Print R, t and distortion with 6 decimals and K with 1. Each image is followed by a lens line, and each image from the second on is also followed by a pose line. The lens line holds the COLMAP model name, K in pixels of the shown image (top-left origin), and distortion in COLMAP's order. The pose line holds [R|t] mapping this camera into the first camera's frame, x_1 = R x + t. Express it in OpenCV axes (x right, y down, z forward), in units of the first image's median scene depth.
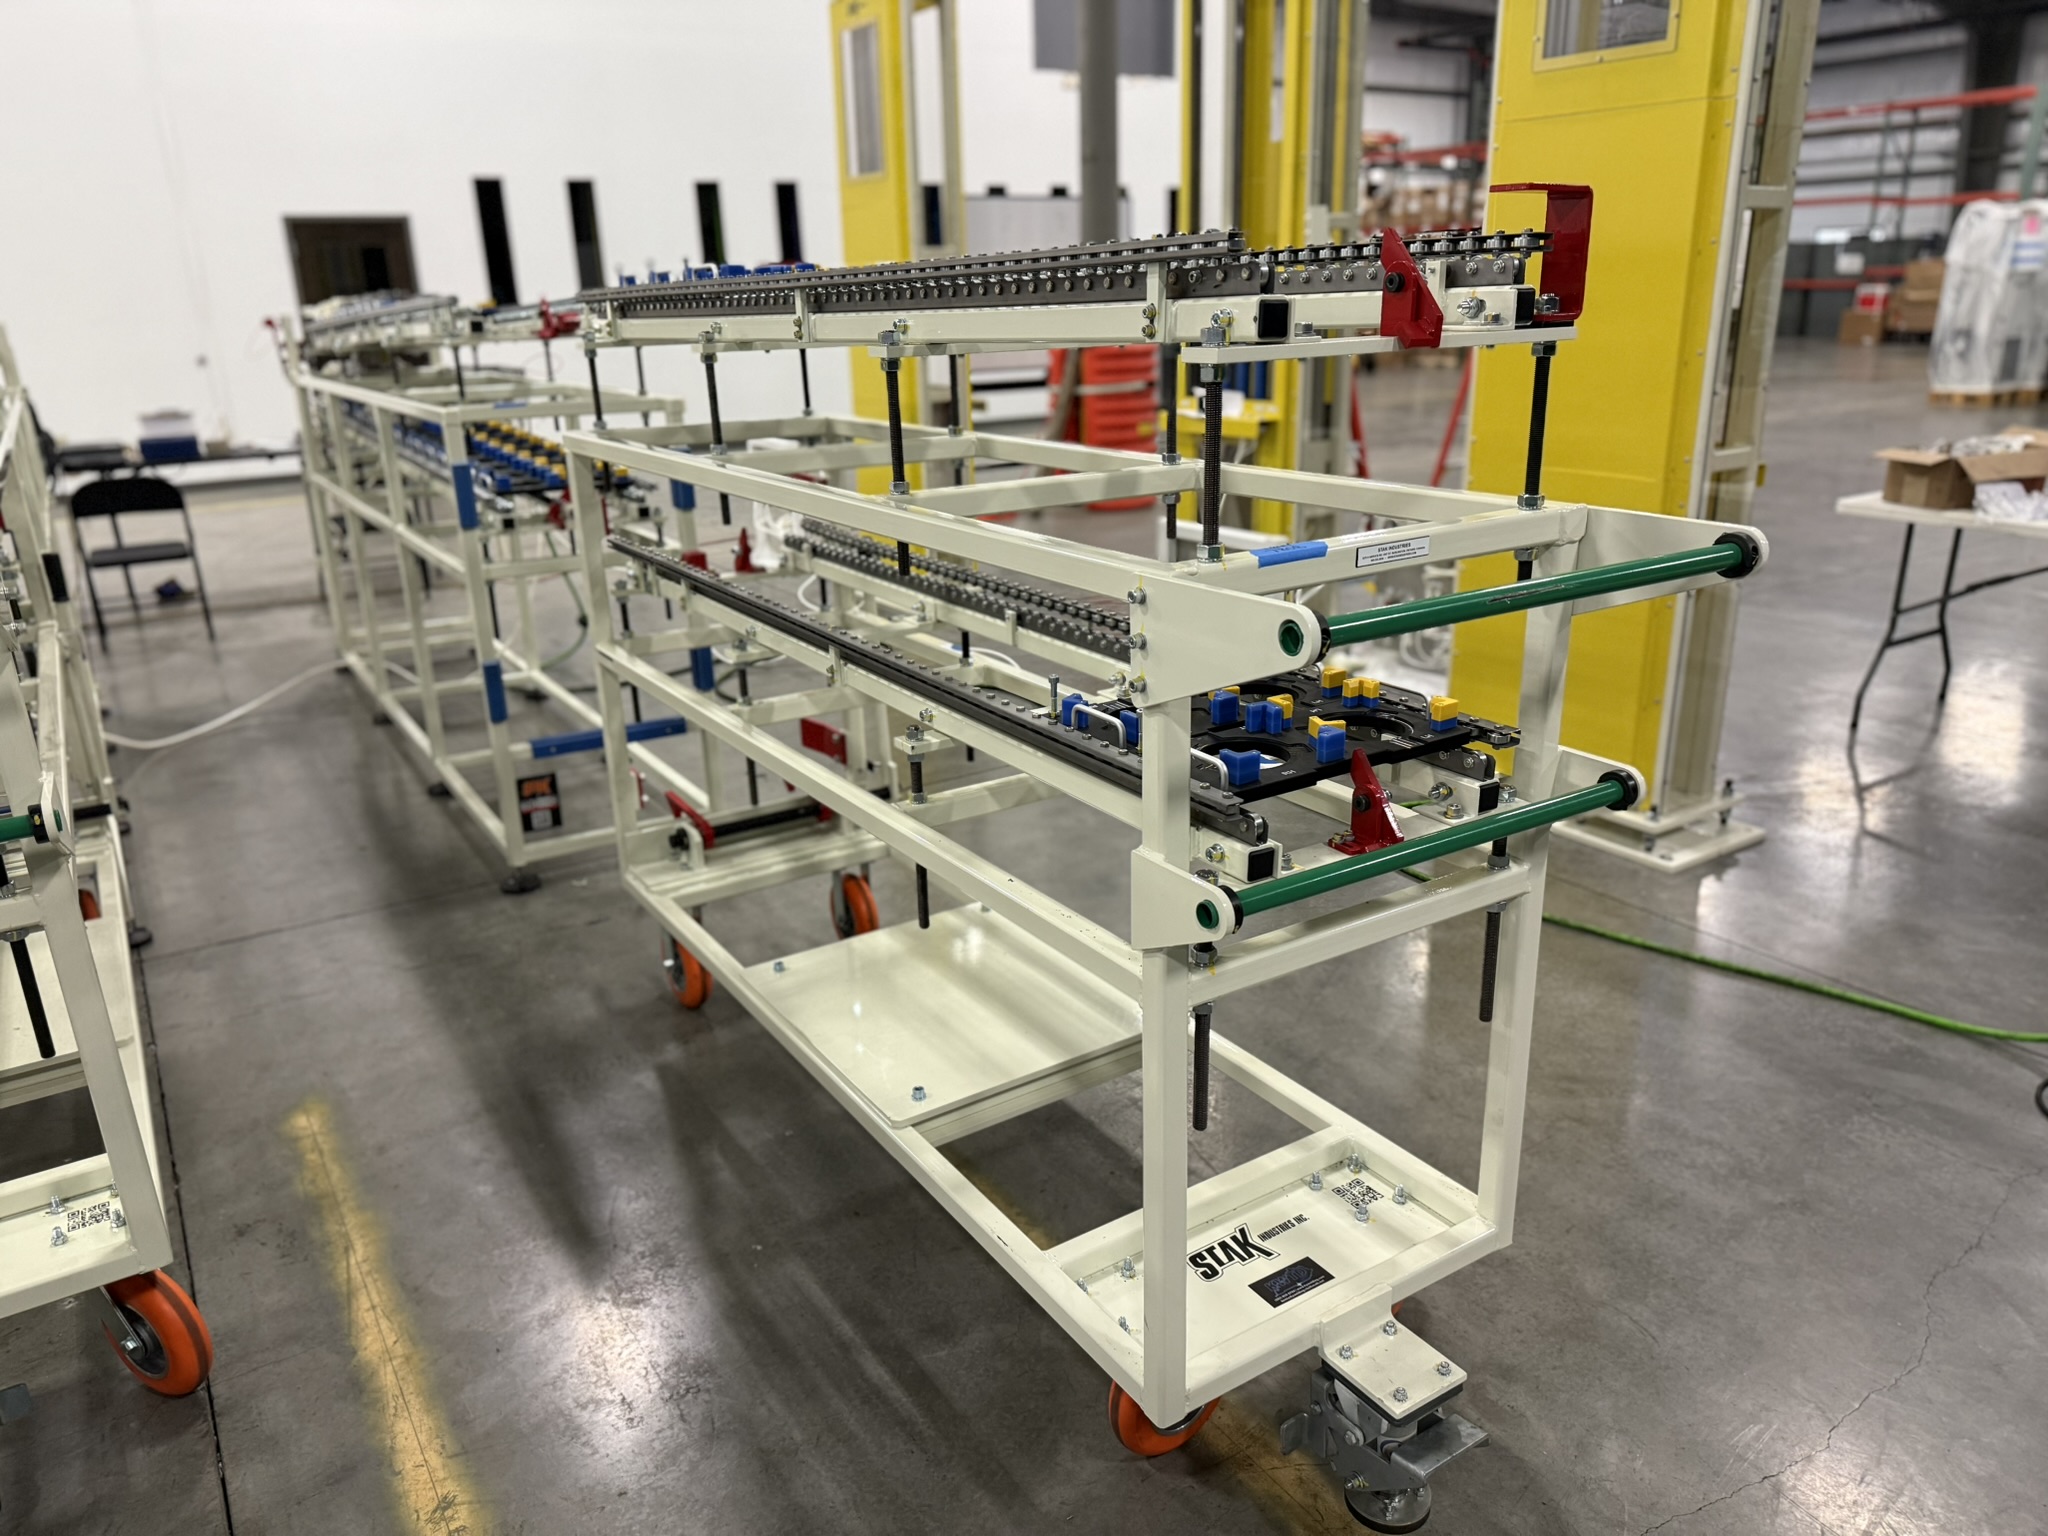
lens RADIAL K [[1445.2, 0, 1037.5], [0, 1445.2, 785.1], [0, 0, 1]] dist [0.061812, -0.085127]
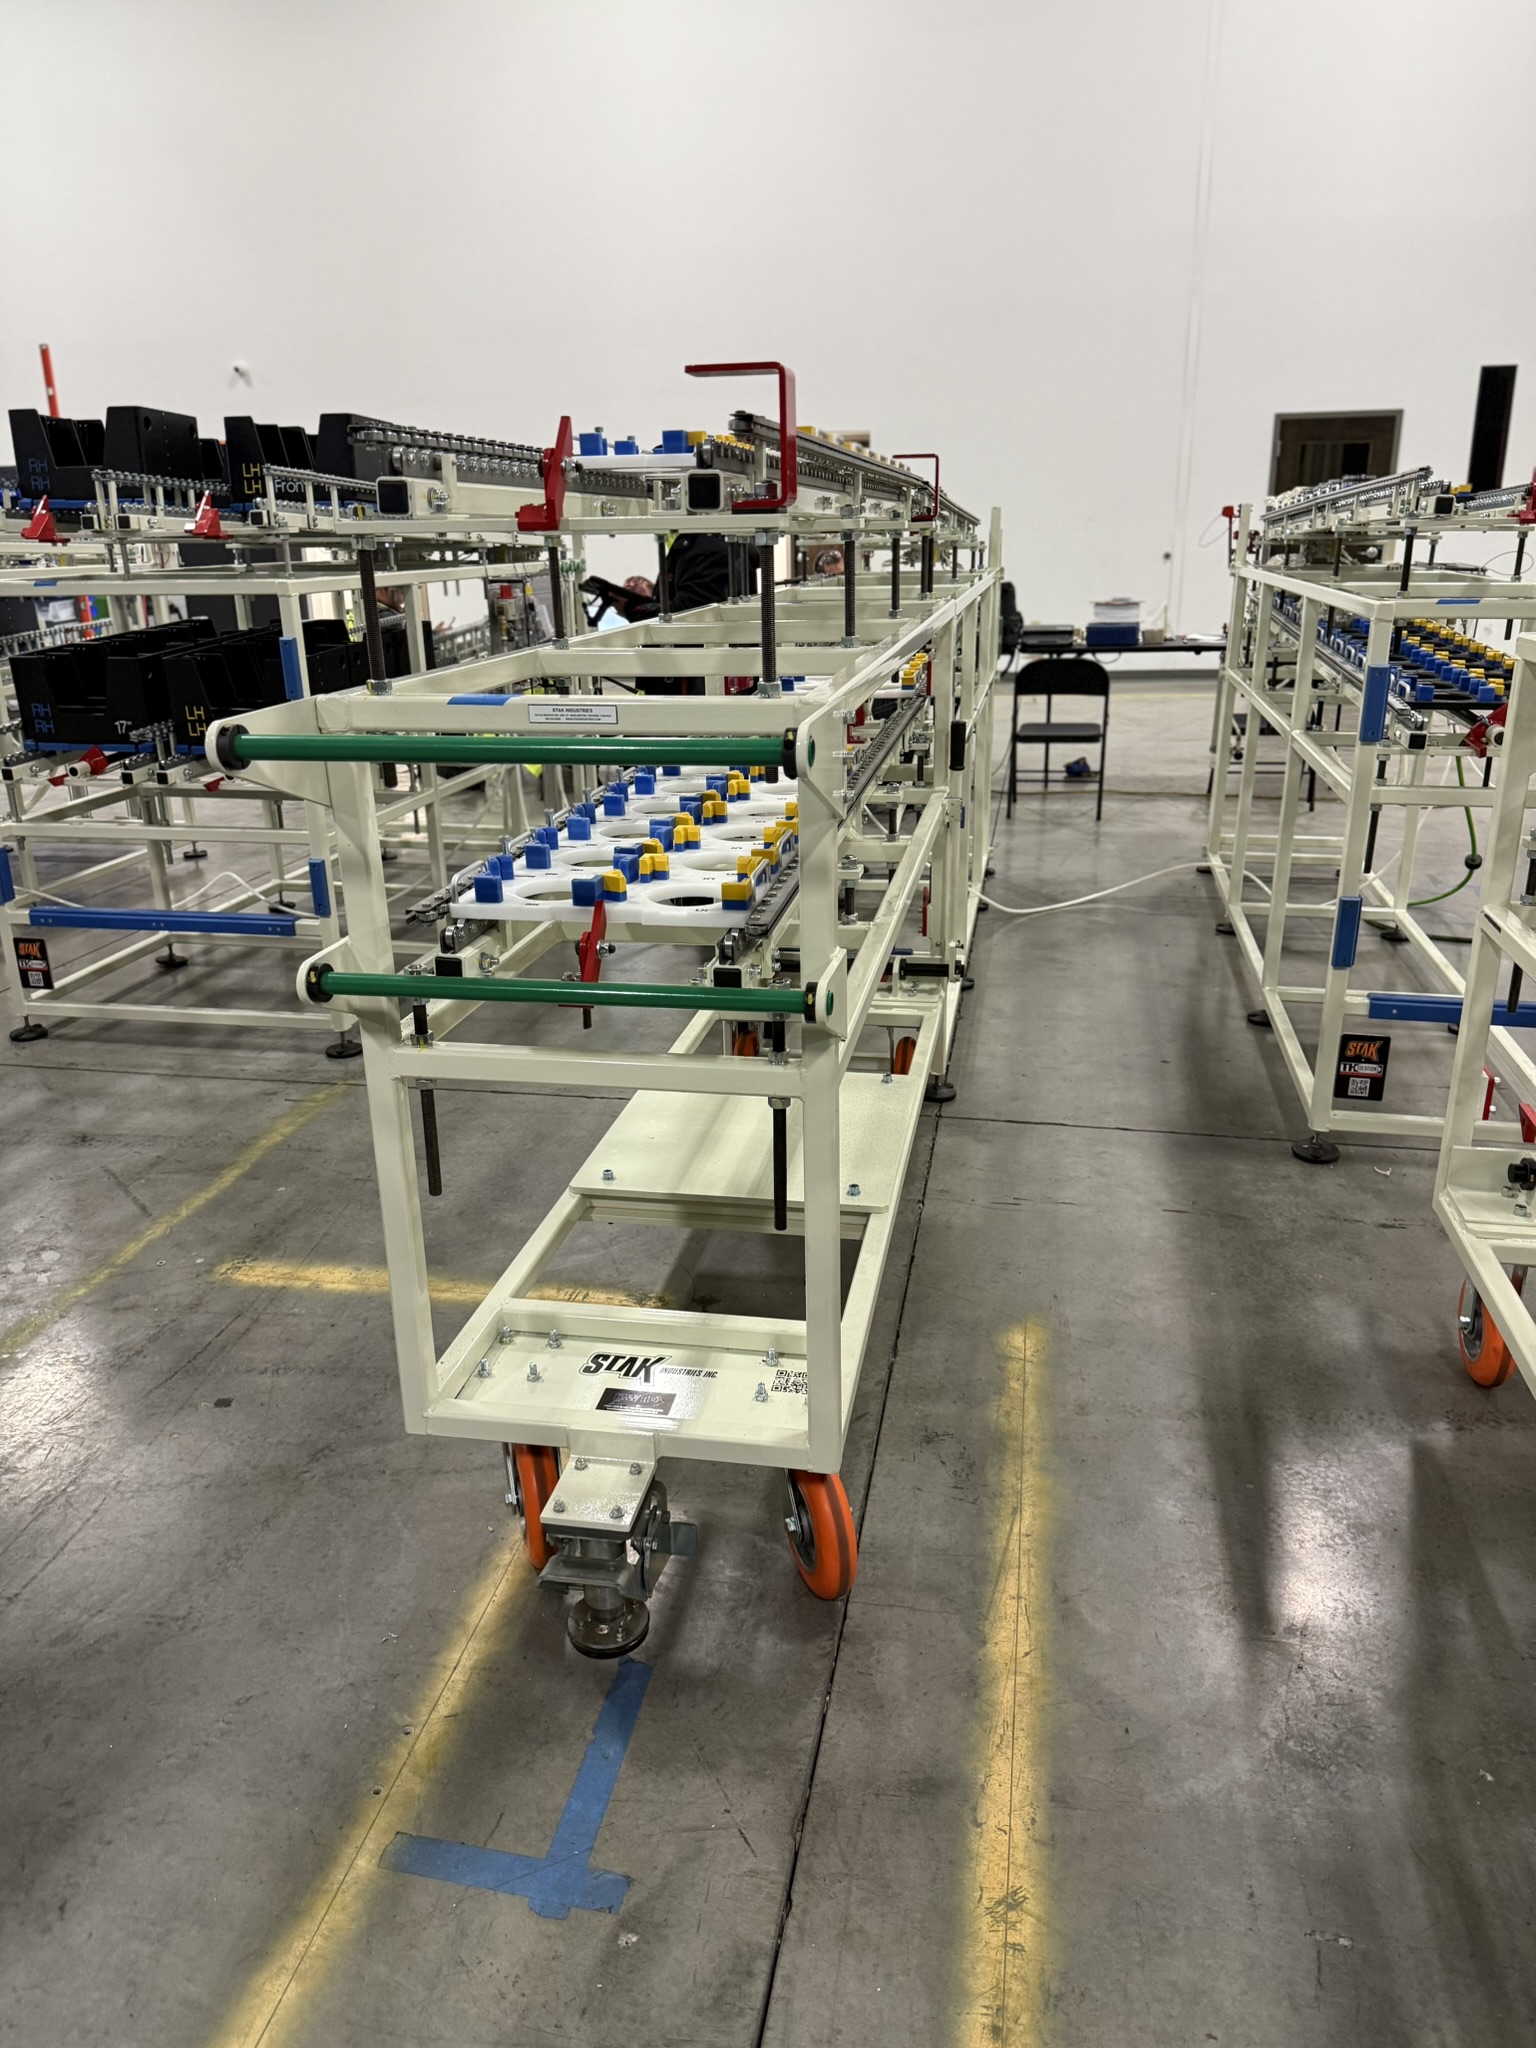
lens RADIAL K [[1447.6, 0, 759.6], [0, 1447.6, 1015.2], [0, 0, 1]] dist [0.100734, -0.172144]
pose [[0.718764, 0.237201, -0.653540, -0.045205], [-0.229384, 0.968272, 0.099156, -0.023706], [0.656324, 0.078642, 0.750369, 0.130394]]
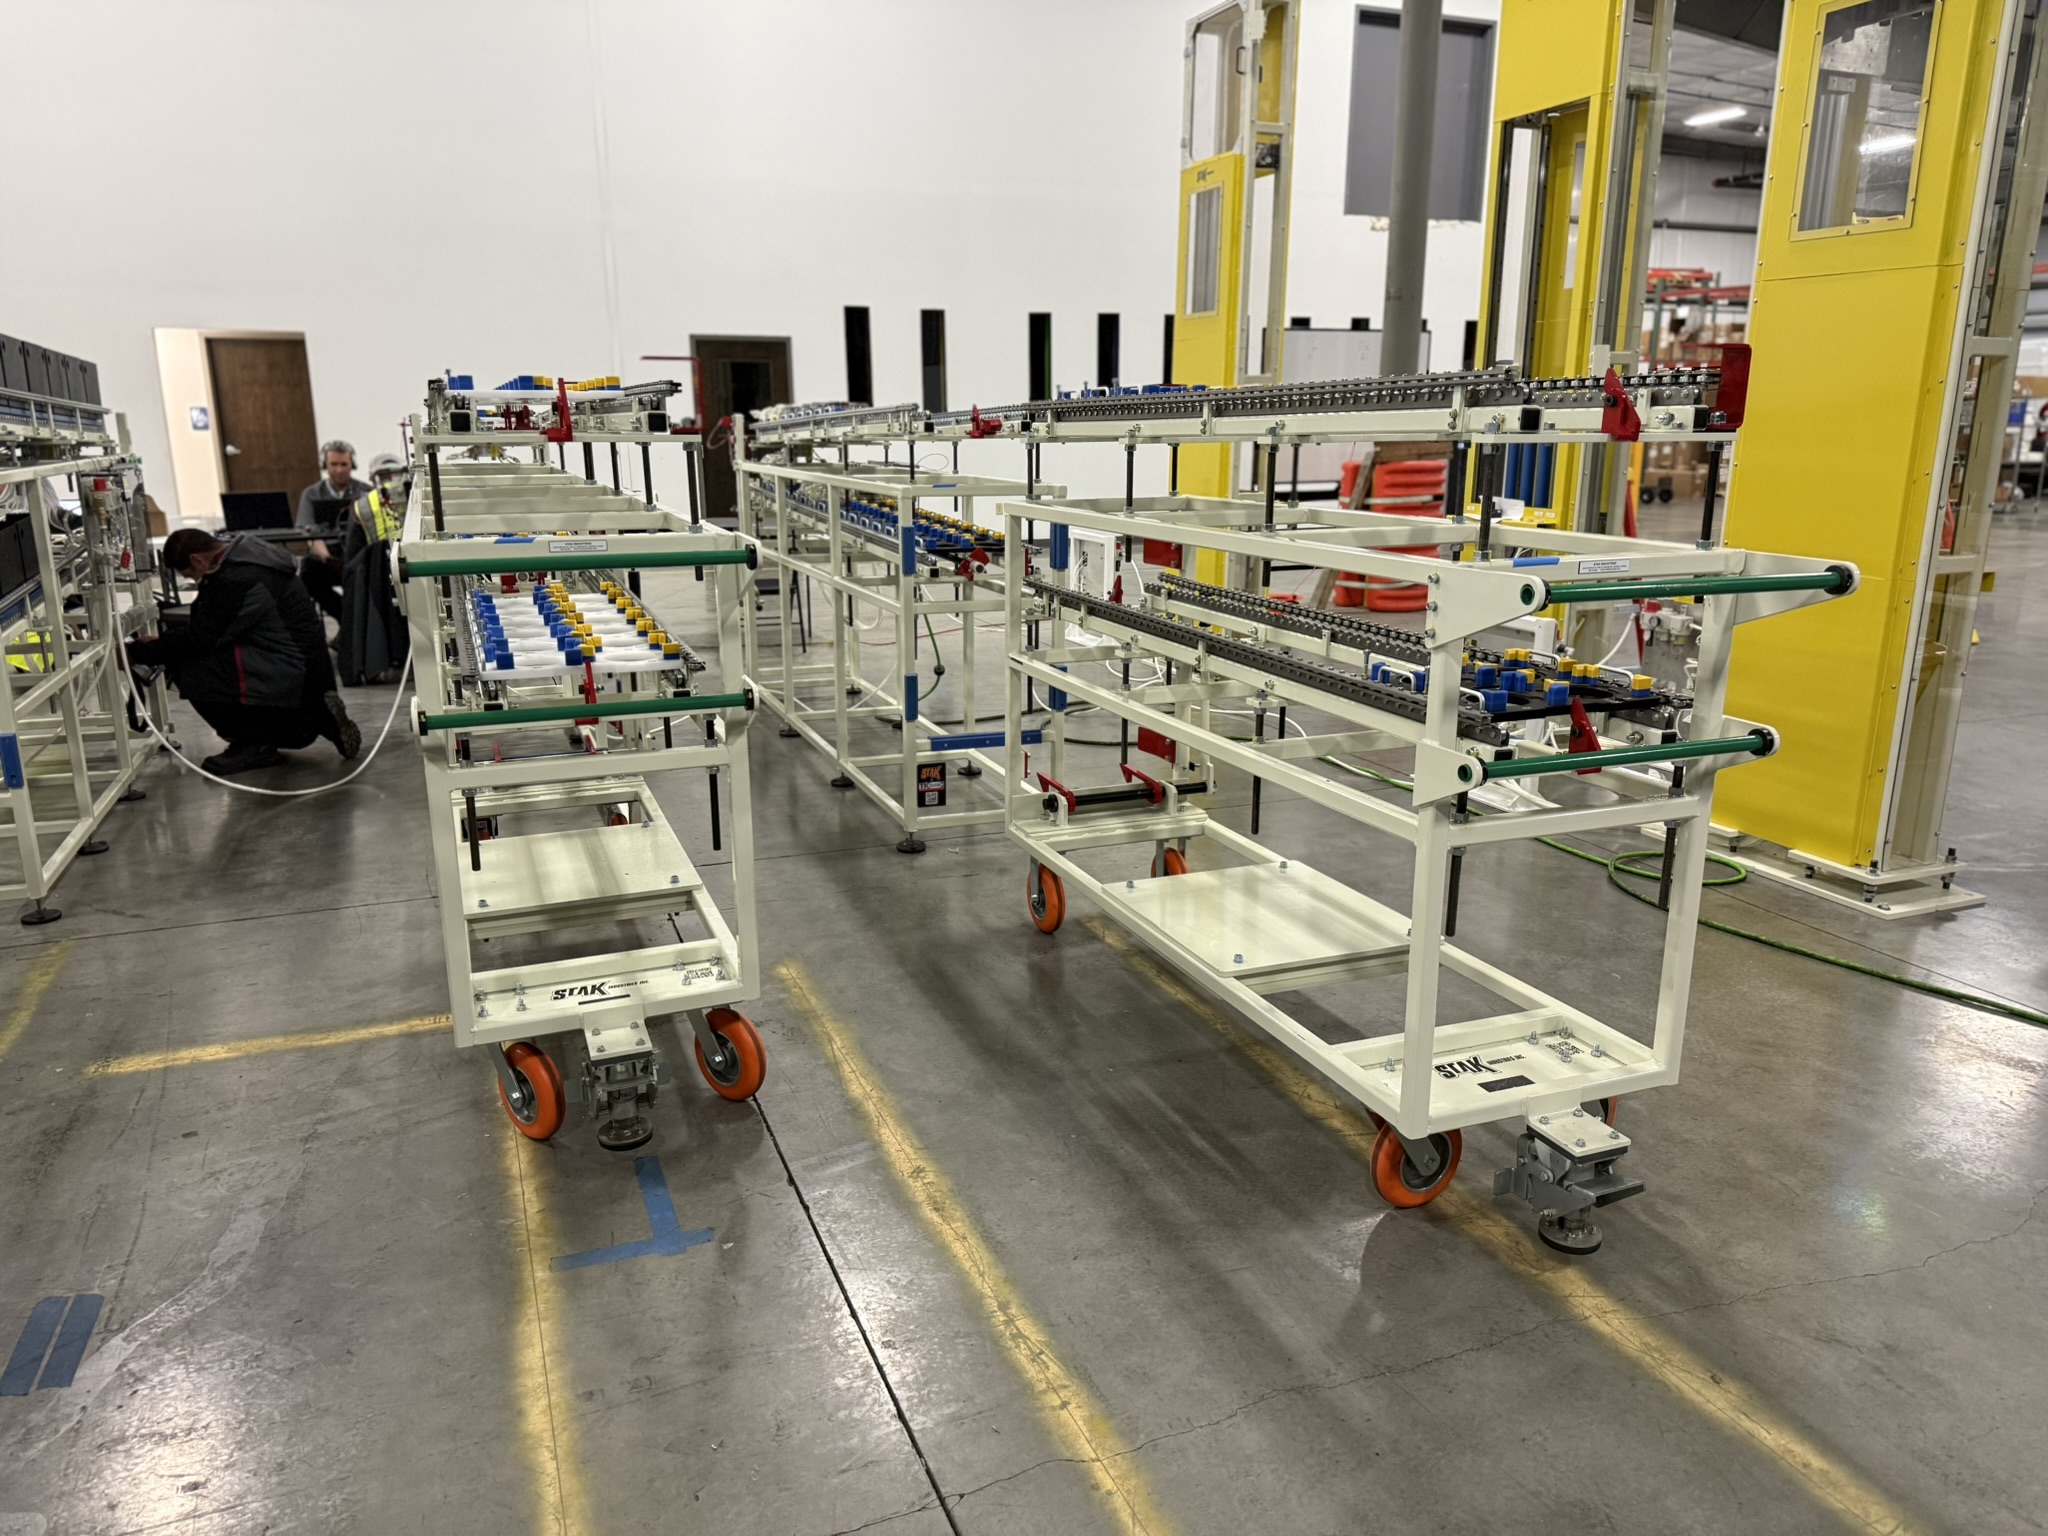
lens RADIAL K [[1435.8, 0, 1017.4], [0, 1435.8, 774.6], [0, 0, 1]] dist [0.107465, -0.169047]
pose [[0.979354, 0.073435, -0.188343, -0.027041], [-0.088690, 0.993316, -0.073879, 0.099522], [0.181659, 0.089057, 0.979321, -0.270915]]
